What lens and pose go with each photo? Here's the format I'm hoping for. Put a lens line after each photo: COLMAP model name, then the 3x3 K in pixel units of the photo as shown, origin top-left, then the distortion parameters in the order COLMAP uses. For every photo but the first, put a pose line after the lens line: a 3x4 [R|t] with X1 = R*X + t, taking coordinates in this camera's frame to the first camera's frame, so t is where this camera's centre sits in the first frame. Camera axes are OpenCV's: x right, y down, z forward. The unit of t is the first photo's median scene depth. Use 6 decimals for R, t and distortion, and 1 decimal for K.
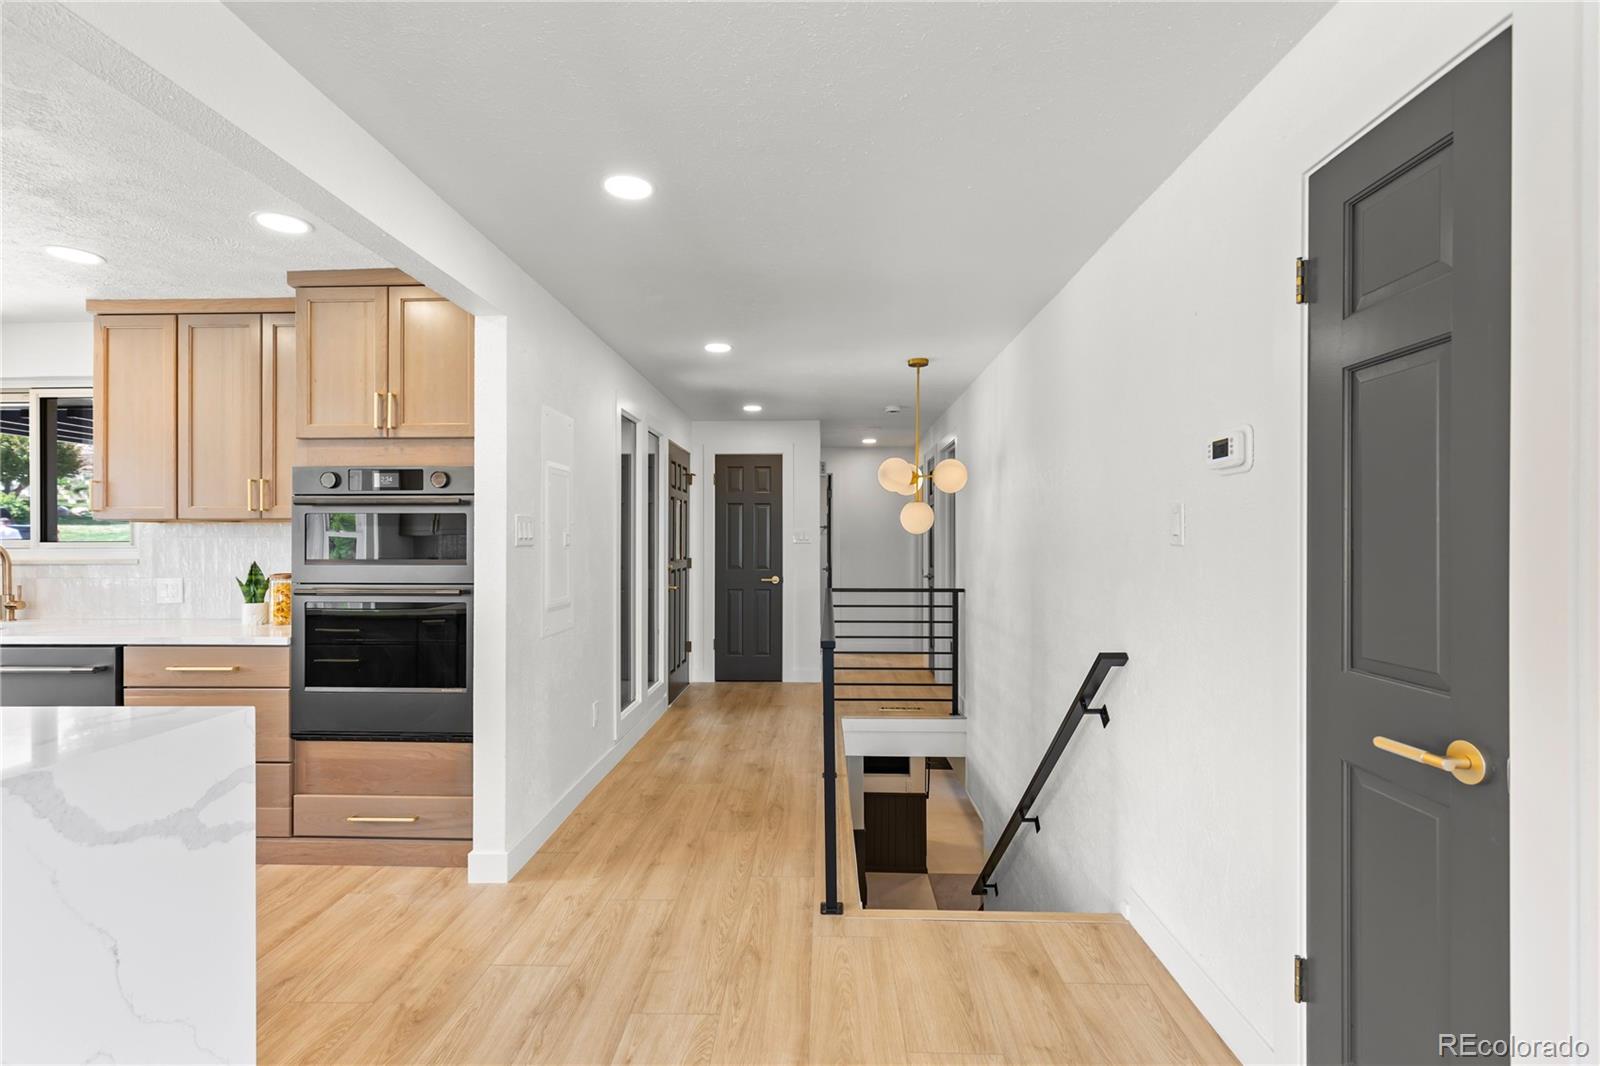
lens RADIAL K [[718.7, 0, 801.6], [0, 718.7, 537.1], [0, 0, 1]] dist [0.004663, 0.000465]
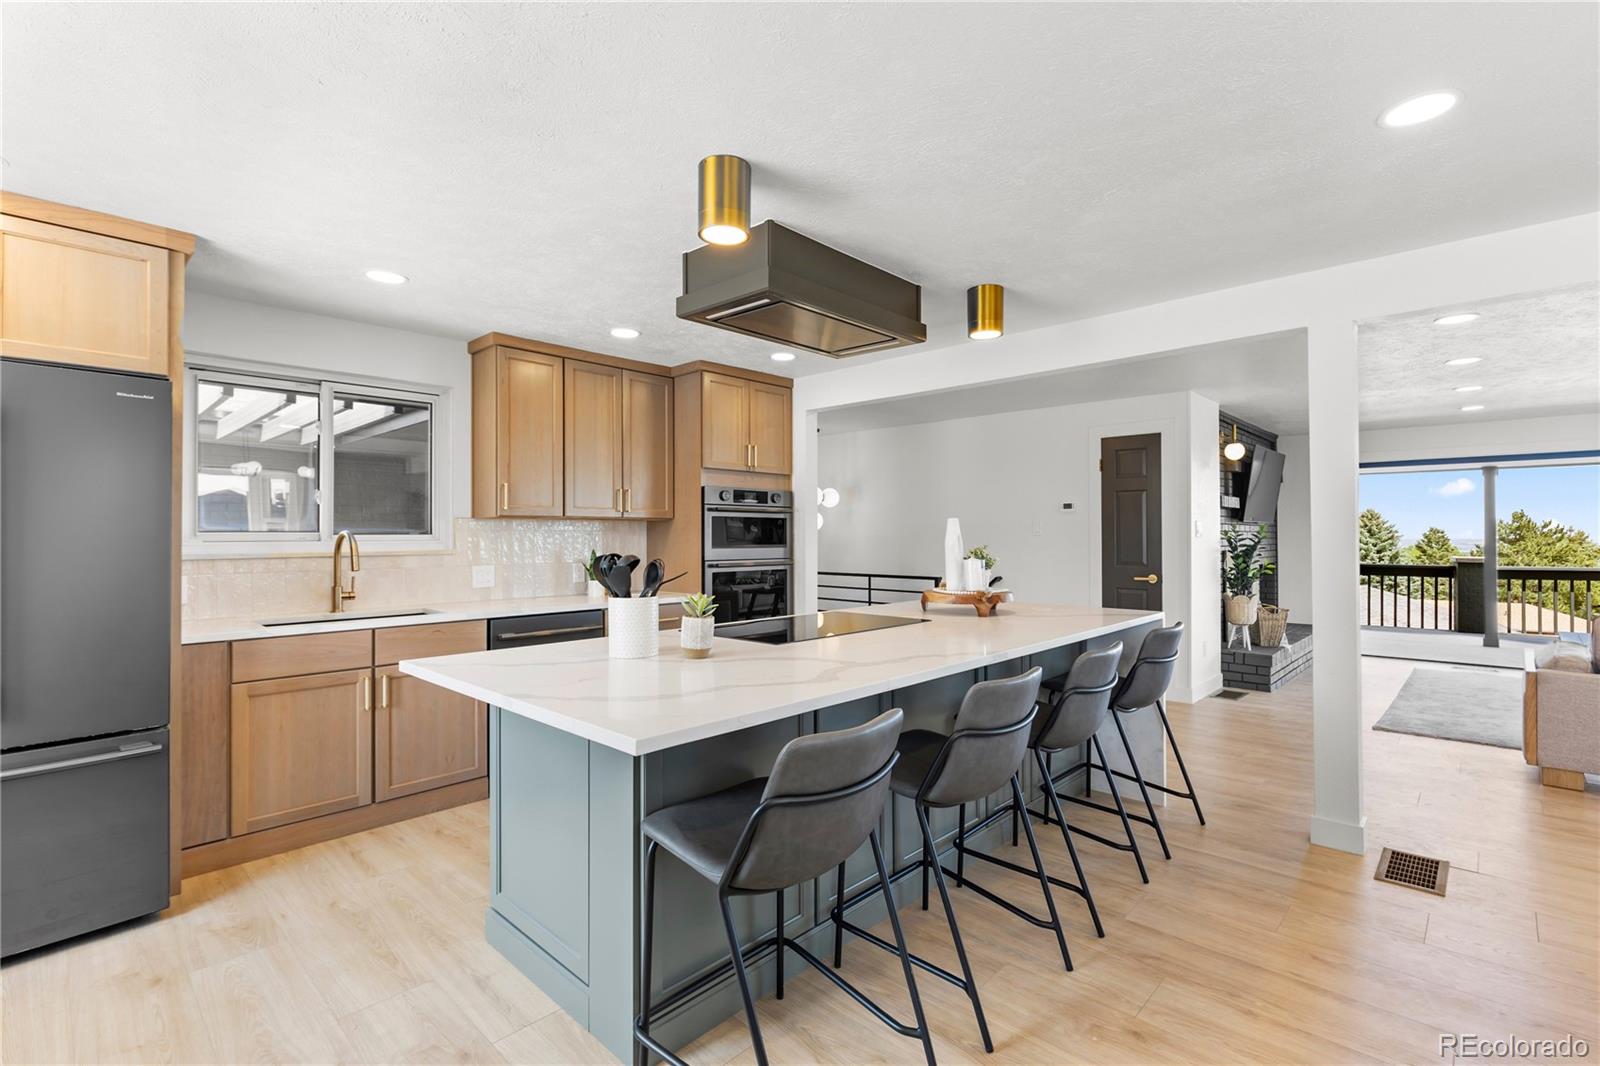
lens RADIAL K [[718.7, 0, 792.1], [0, 718.7, 545.0], [0, 0, 1]] dist [0.004663, 0.000465]
pose [[0.670860, -0.010556, 0.741509, -1.721056], [-0.000851, 0.999887, 0.015005, 0.006885], [-0.741583, -0.010697, 0.670775, -0.189591]]
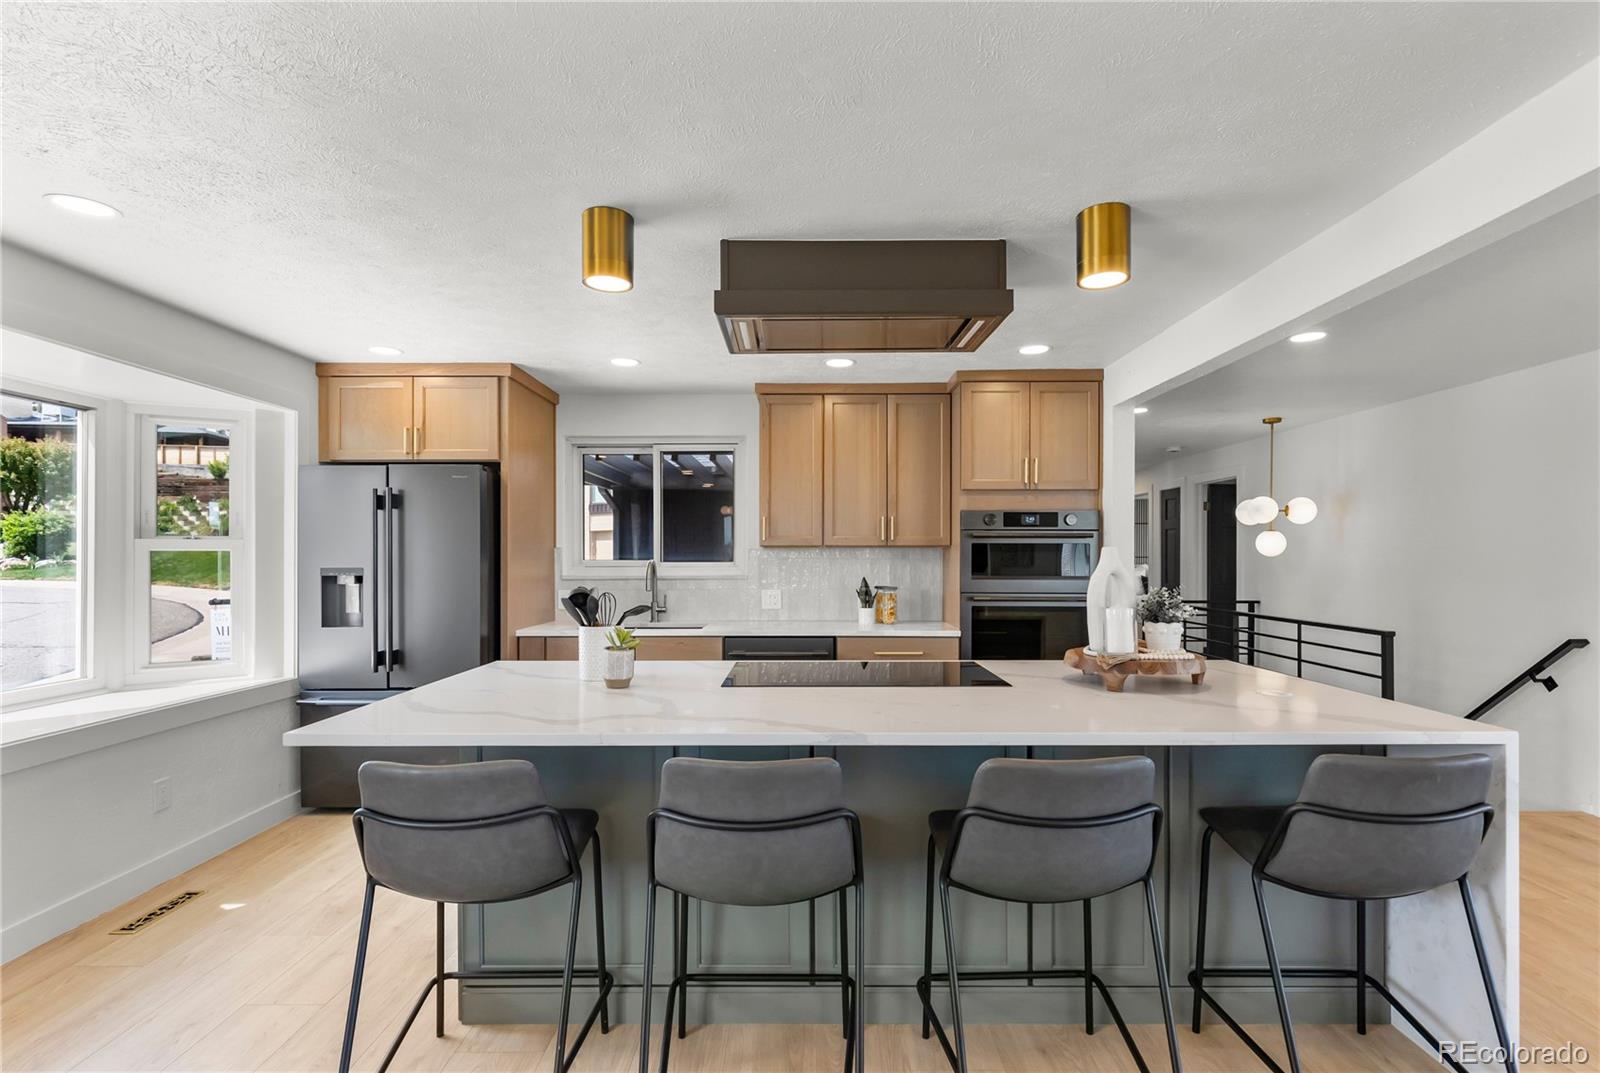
lens RADIAL K [[718.7, 0, 775.2], [0, 718.7, 563.8], [0, 0, 1]] dist [0.004663, 0.000465]
pose [[0.999566, 0.002116, 0.029397, -1.100318], [-0.002573, 0.999876, 0.015531, -0.012899], [-0.029360, -0.015600, 0.999447, -0.391838]]
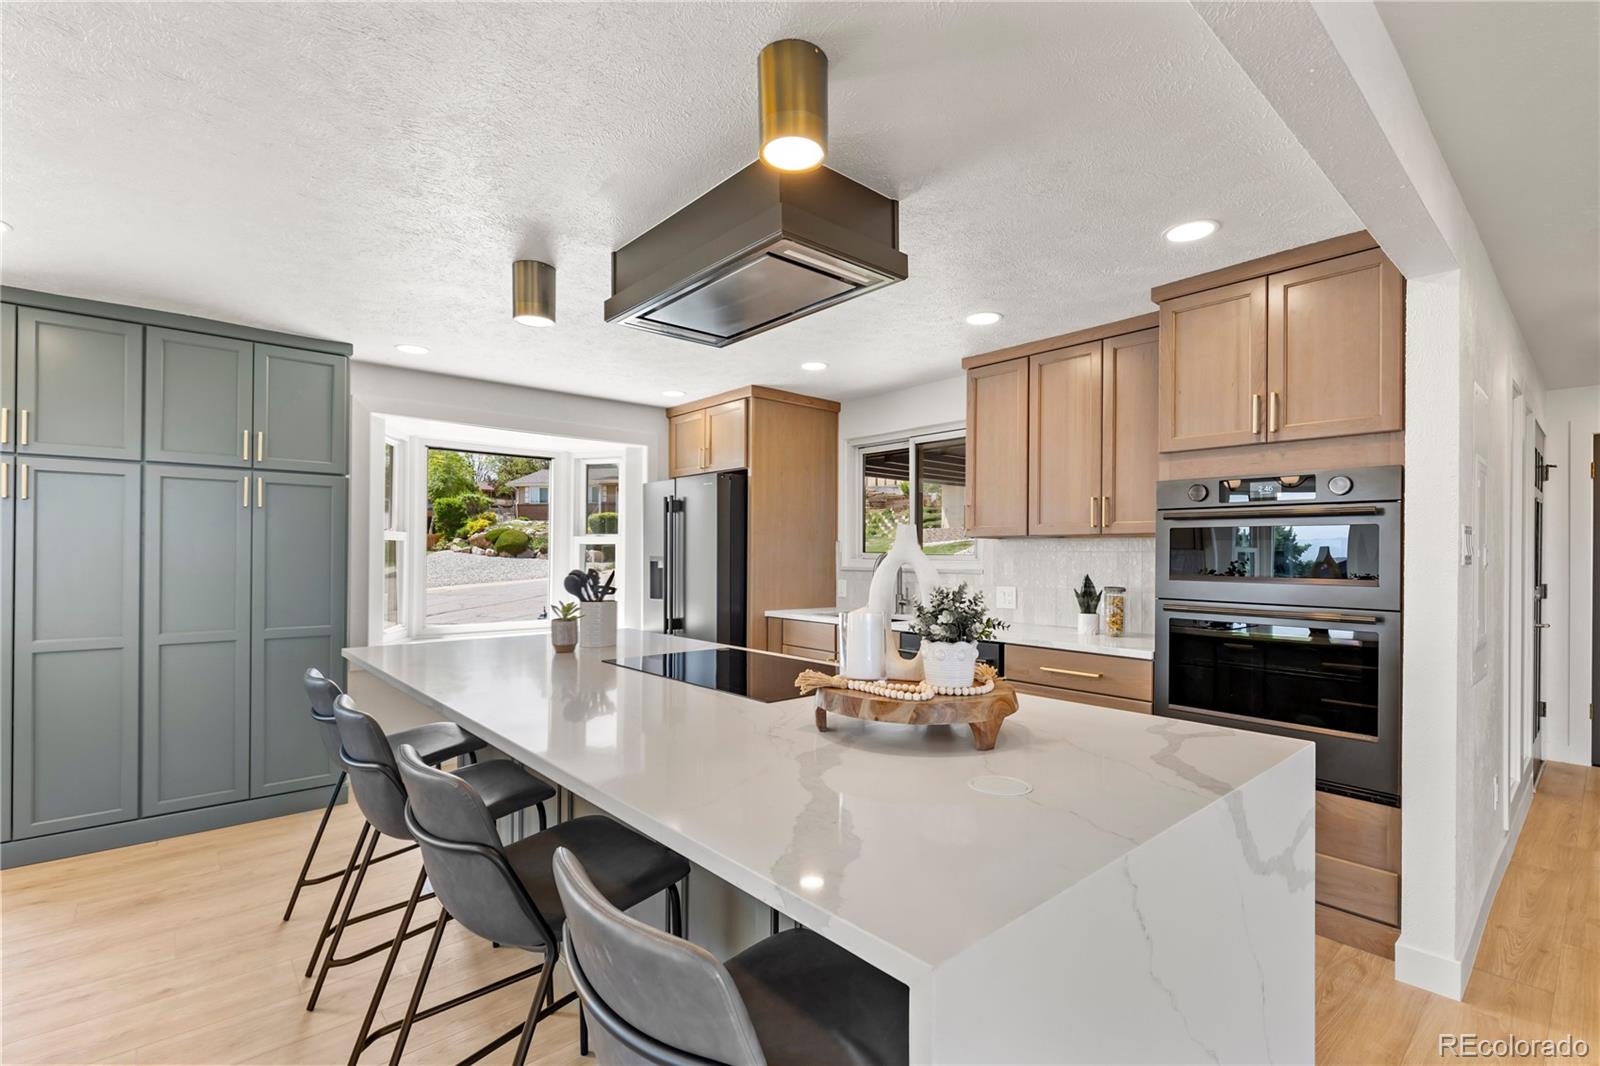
lens RADIAL K [[718.7, 0, 805.7], [0, 718.7, 550.5], [0, 0, 1]] dist [0.004663, 0.000465]
pose [[0.691029, 0.004019, -0.722816, -0.316599], [-0.005819, 0.999983, -0.000004, 0.000786], [0.722803, 0.004209, 0.691041, -0.042302]]
